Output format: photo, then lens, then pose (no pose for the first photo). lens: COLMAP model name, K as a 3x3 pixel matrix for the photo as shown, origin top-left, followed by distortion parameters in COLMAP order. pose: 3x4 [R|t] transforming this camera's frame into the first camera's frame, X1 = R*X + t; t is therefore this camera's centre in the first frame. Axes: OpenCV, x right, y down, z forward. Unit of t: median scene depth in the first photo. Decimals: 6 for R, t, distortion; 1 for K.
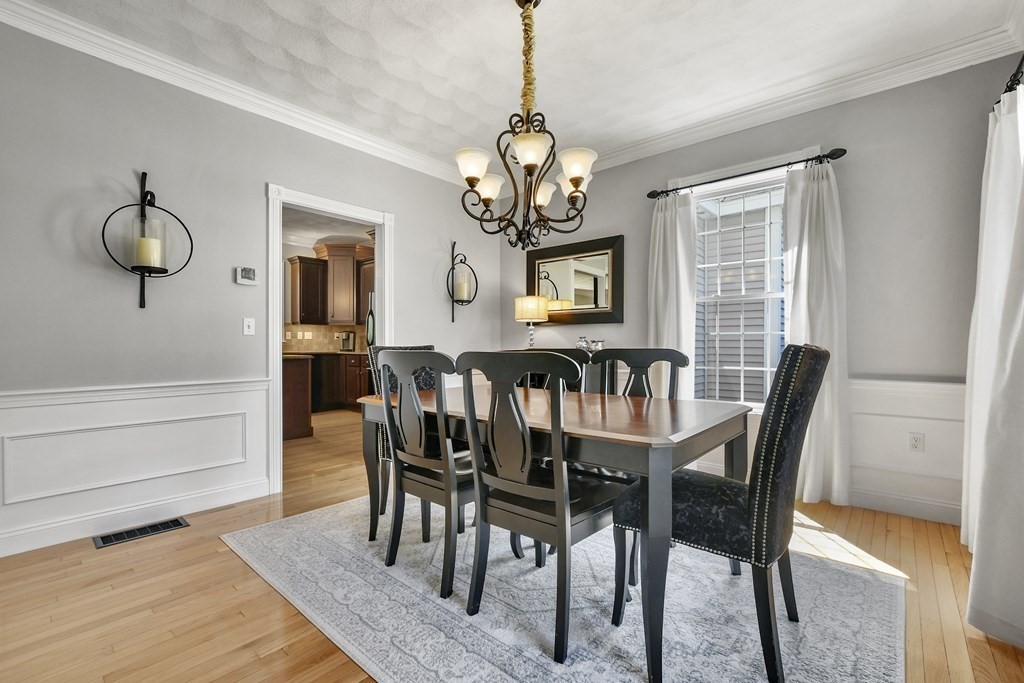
lens RADIAL K [[453.3, 0, 507.1], [0, 453.3, 347.5], [0, 0, 1]] dist [-0.009899, 0.003205]
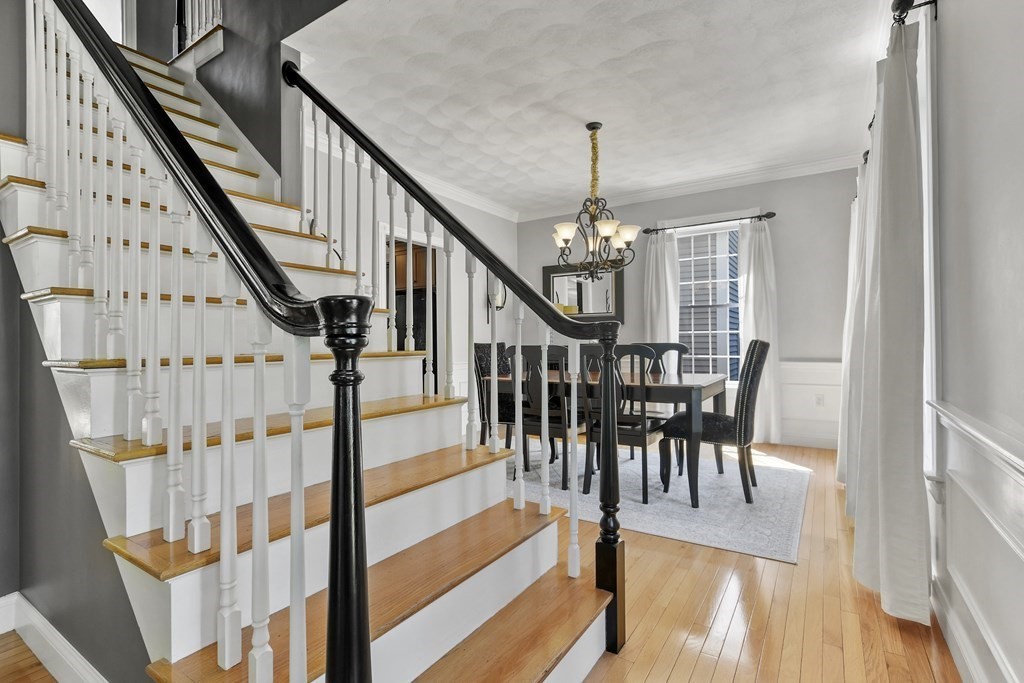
lens RADIAL K [[468.8, 0, 520.0], [0, 468.8, 337.8], [0, 0, 1]] dist [-0.006500, 0.000553]
pose [[0.990142, -0.007507, 0.139864, -0.332450], [0.009628, 0.999849, -0.014495, 0.002543], [-0.139734, 0.015699, 0.990065, -0.445471]]
